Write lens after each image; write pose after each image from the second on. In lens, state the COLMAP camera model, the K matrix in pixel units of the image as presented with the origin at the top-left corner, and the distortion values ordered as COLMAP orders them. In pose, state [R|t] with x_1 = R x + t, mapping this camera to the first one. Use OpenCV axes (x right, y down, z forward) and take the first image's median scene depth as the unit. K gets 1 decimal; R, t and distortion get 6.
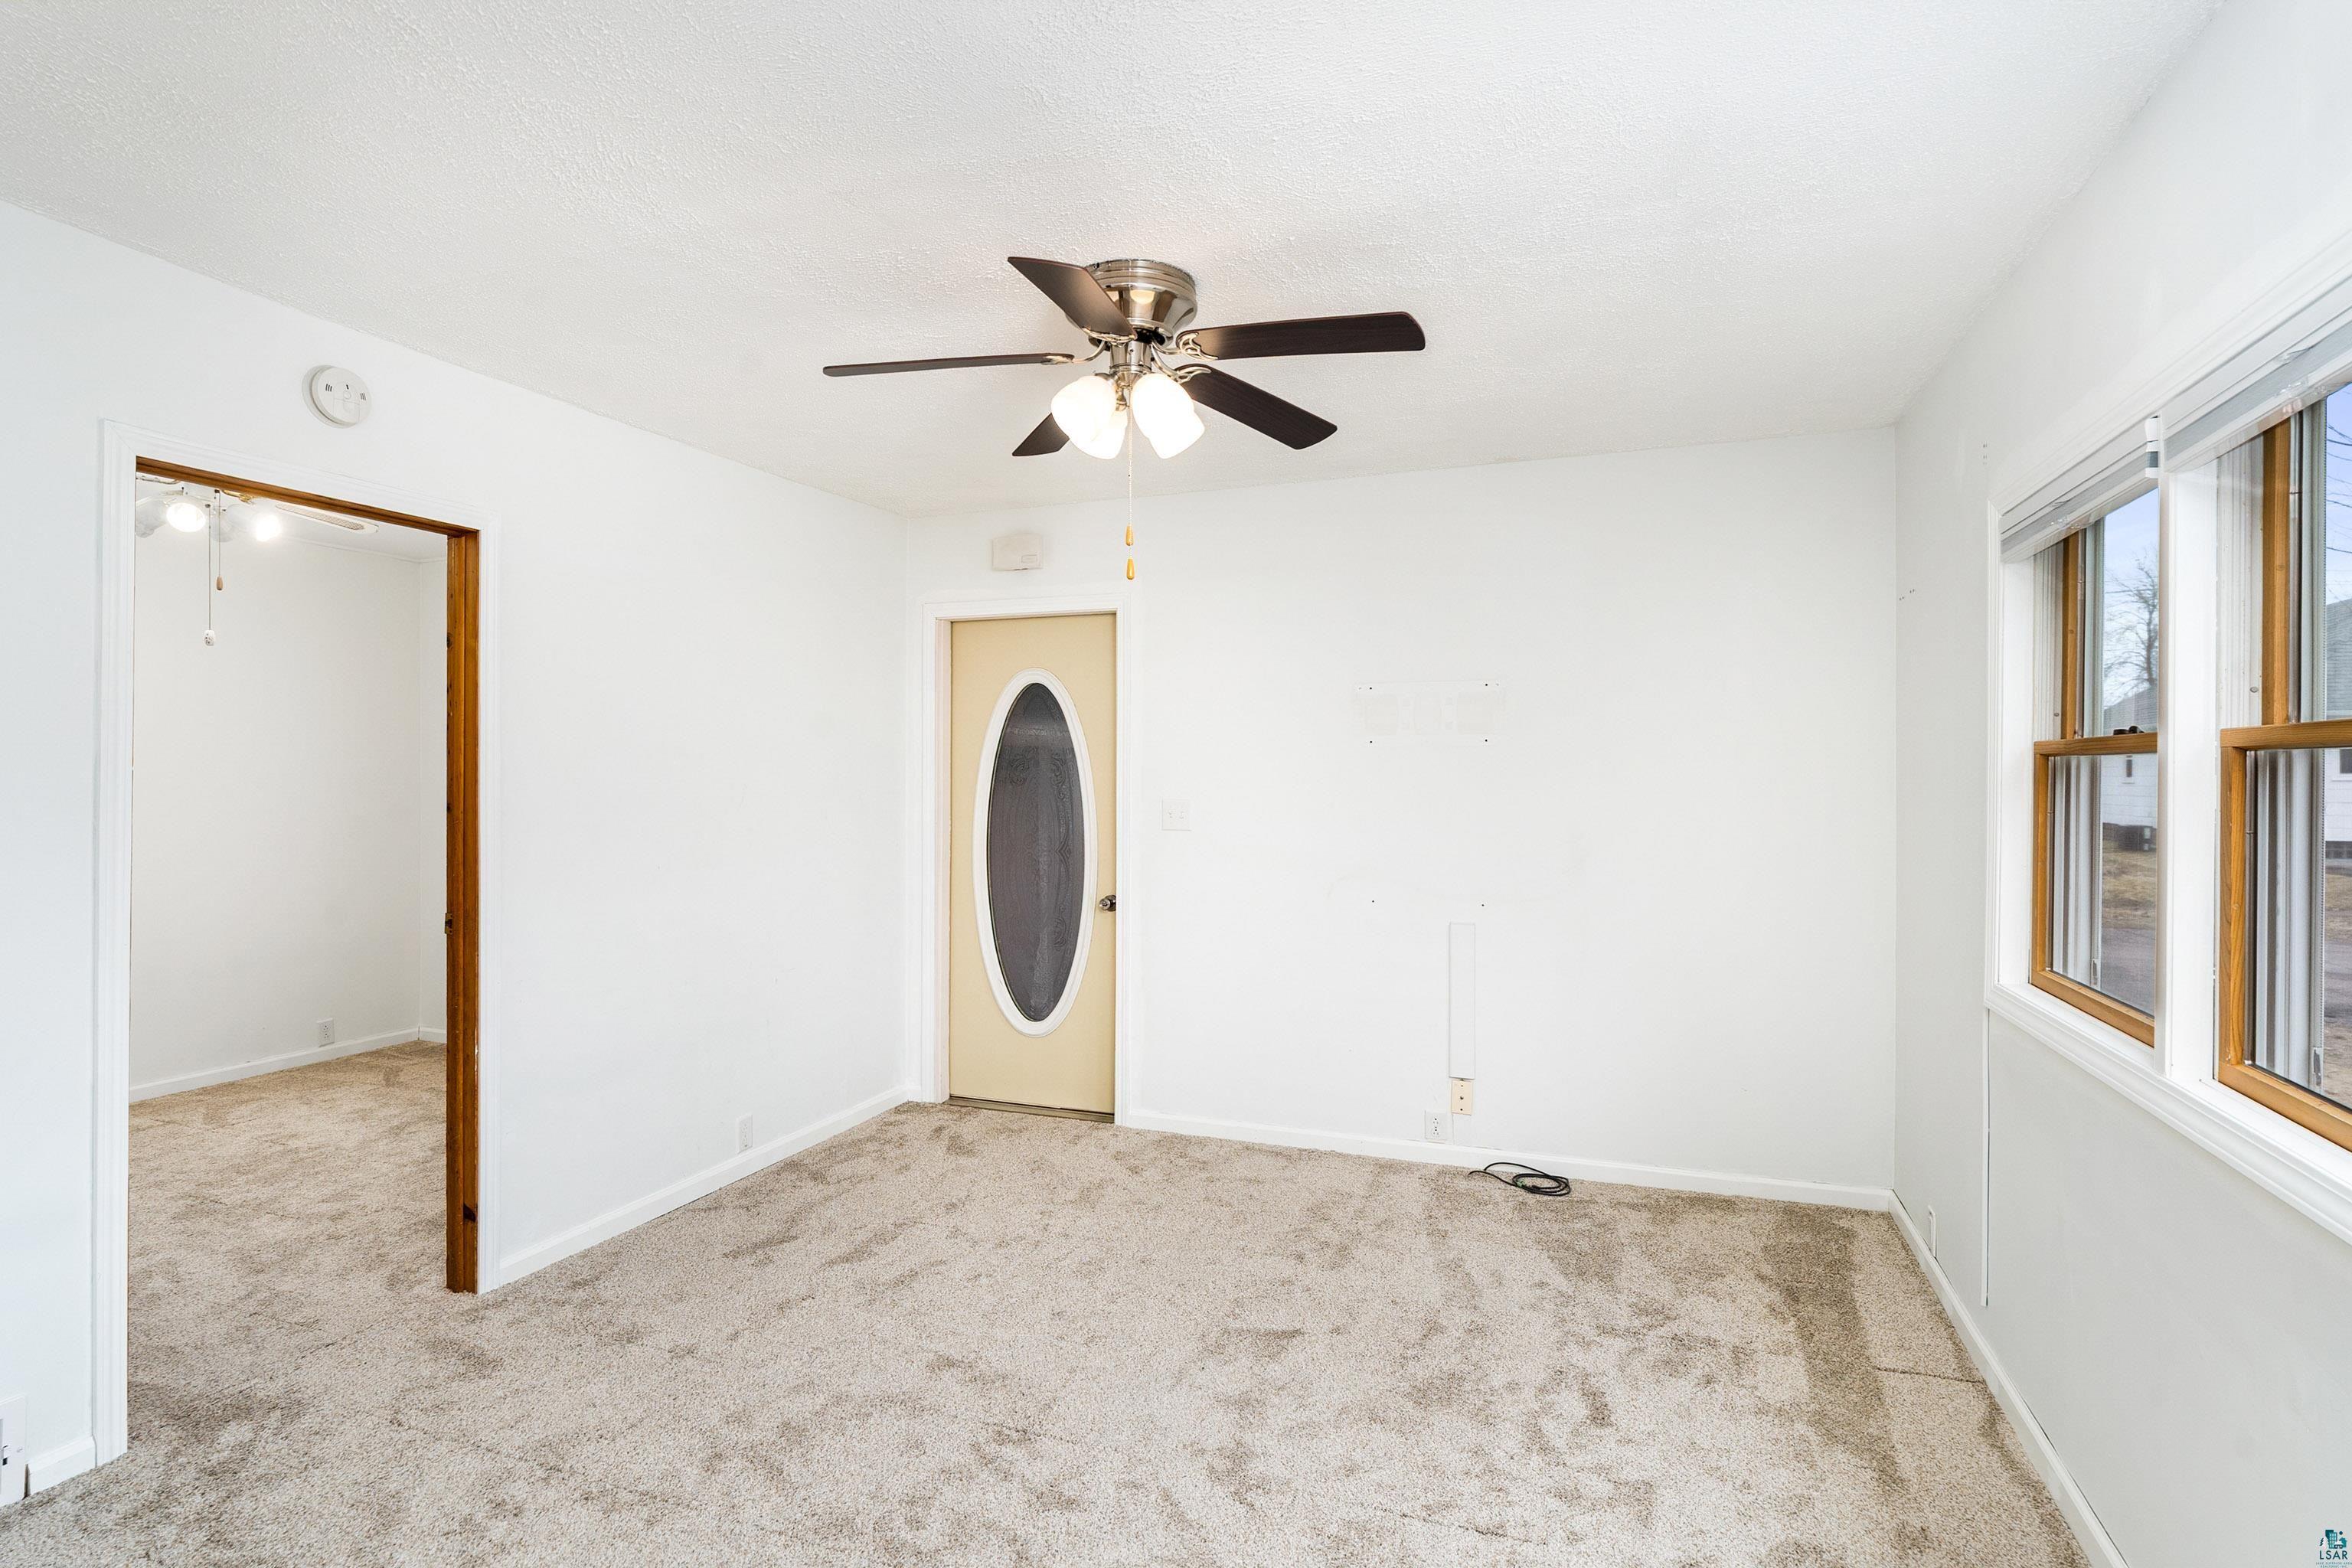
lens RADIAL K [[1185.2, 0, 1178.3], [0, 1185.2, 772.2], [0, 0, 1]] dist [-0.003149, -0.000443]
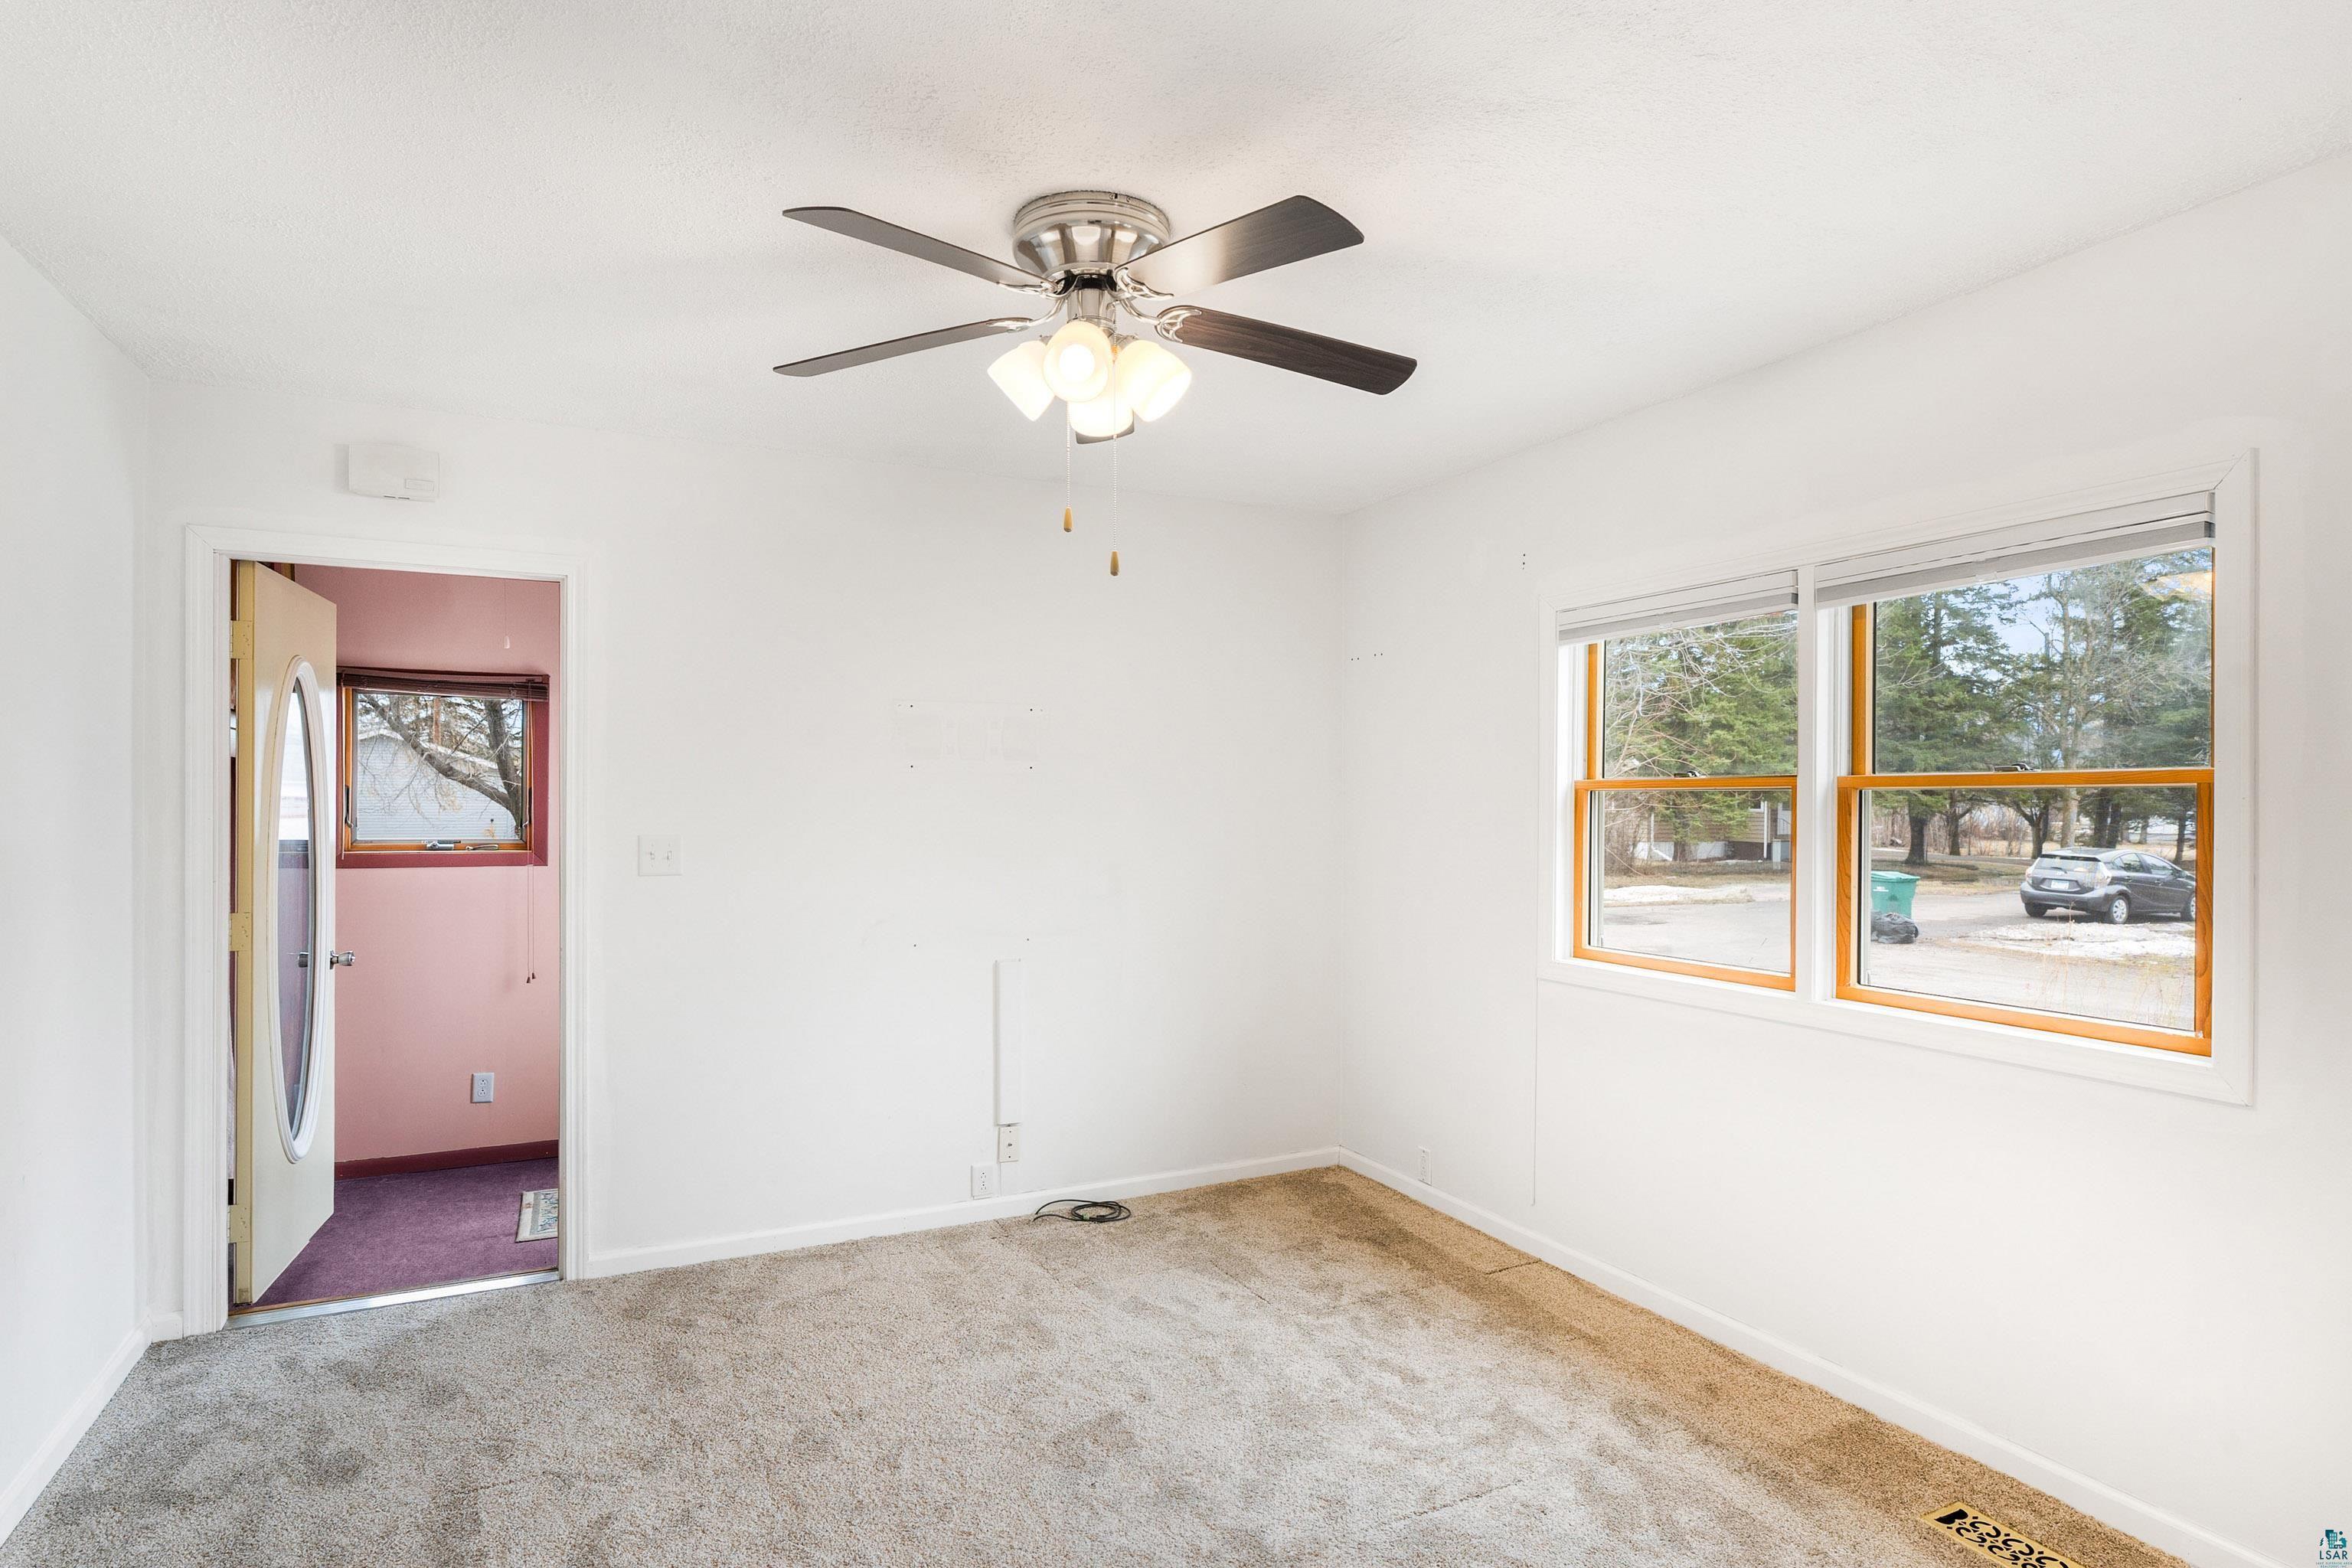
lens RADIAL K [[1269.3, 0, 1175.4], [0, 1269.3, 804.3], [0, 0, 1]] dist [-0.004419, 0.001992]
pose [[0.678629, -0.001094, 0.734480, -0.495033], [-0.002623, 0.999989, 0.003913, -0.001878], [-0.734476, -0.004582, 0.678619, 0.256197]]
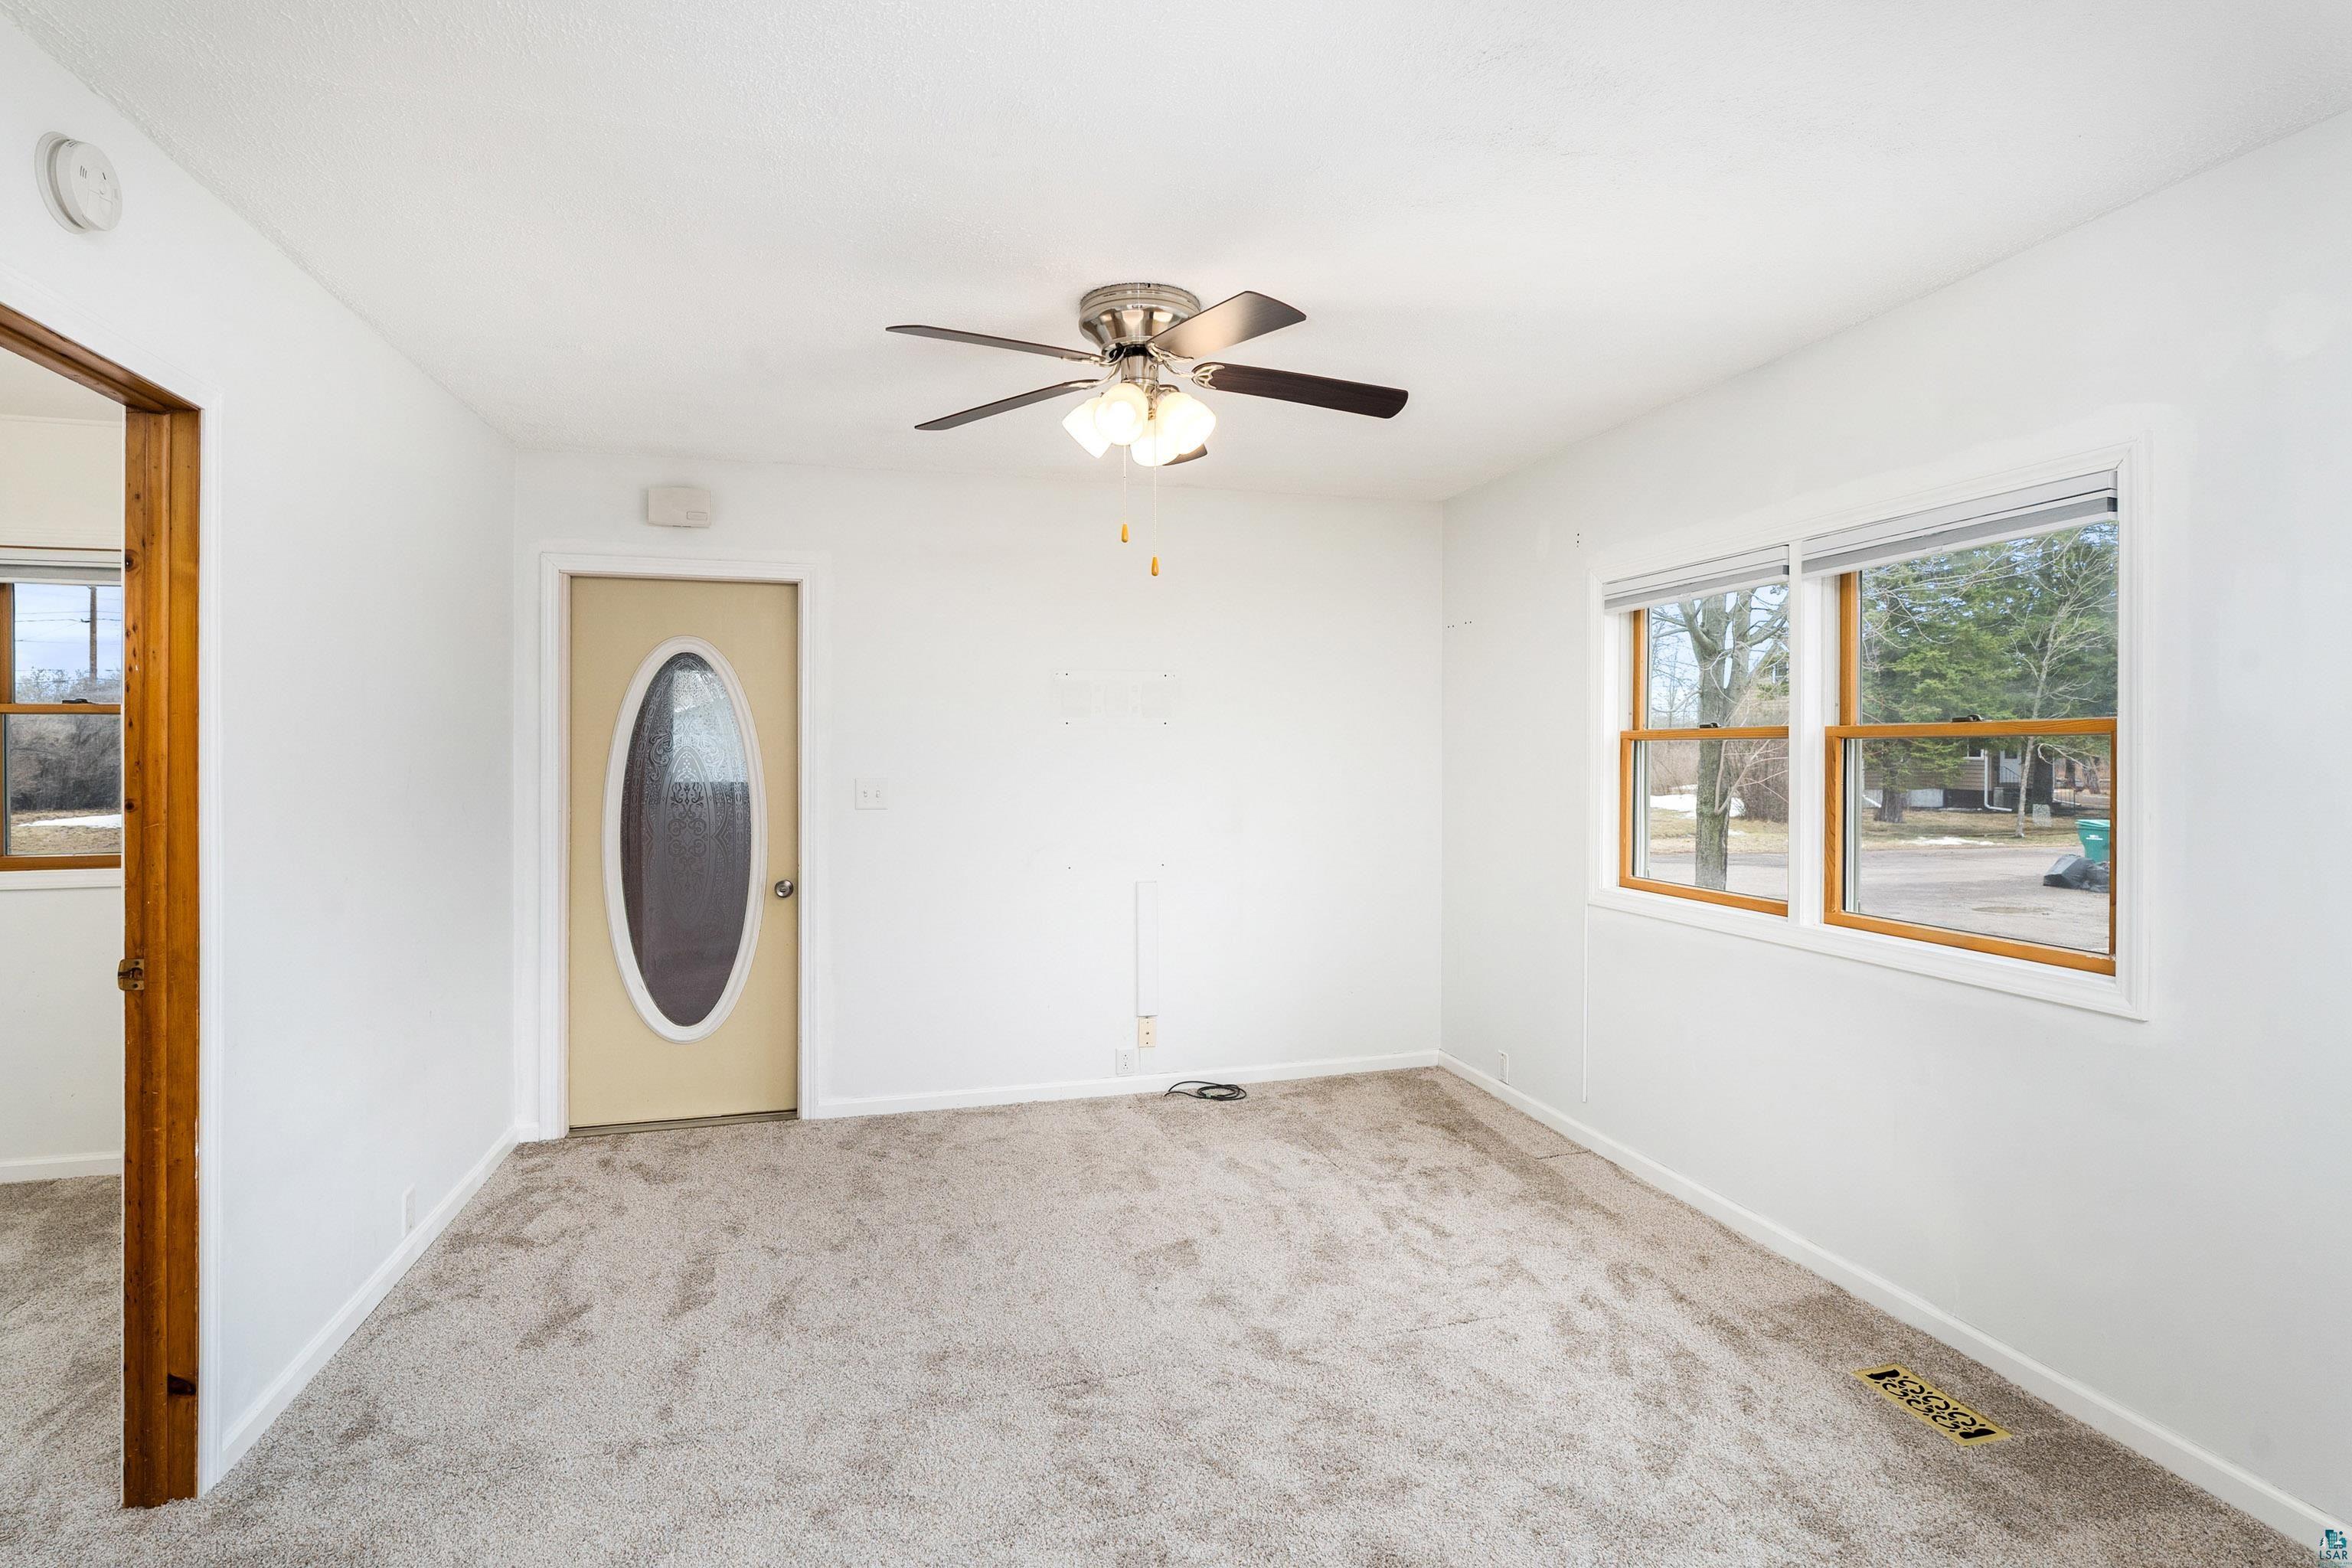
lens RADIAL K [[1151.3, 0, 1183.3], [0, 1151.3, 750.8], [0, 0, 1]] dist [-0.003897, 0.001049]
pose [[0.802627, -0.001246, 0.596479, -0.477717], [0.000708, 0.999999, 0.001135, -0.001651], [-0.596480, -0.000488, 0.802628, 0.094068]]
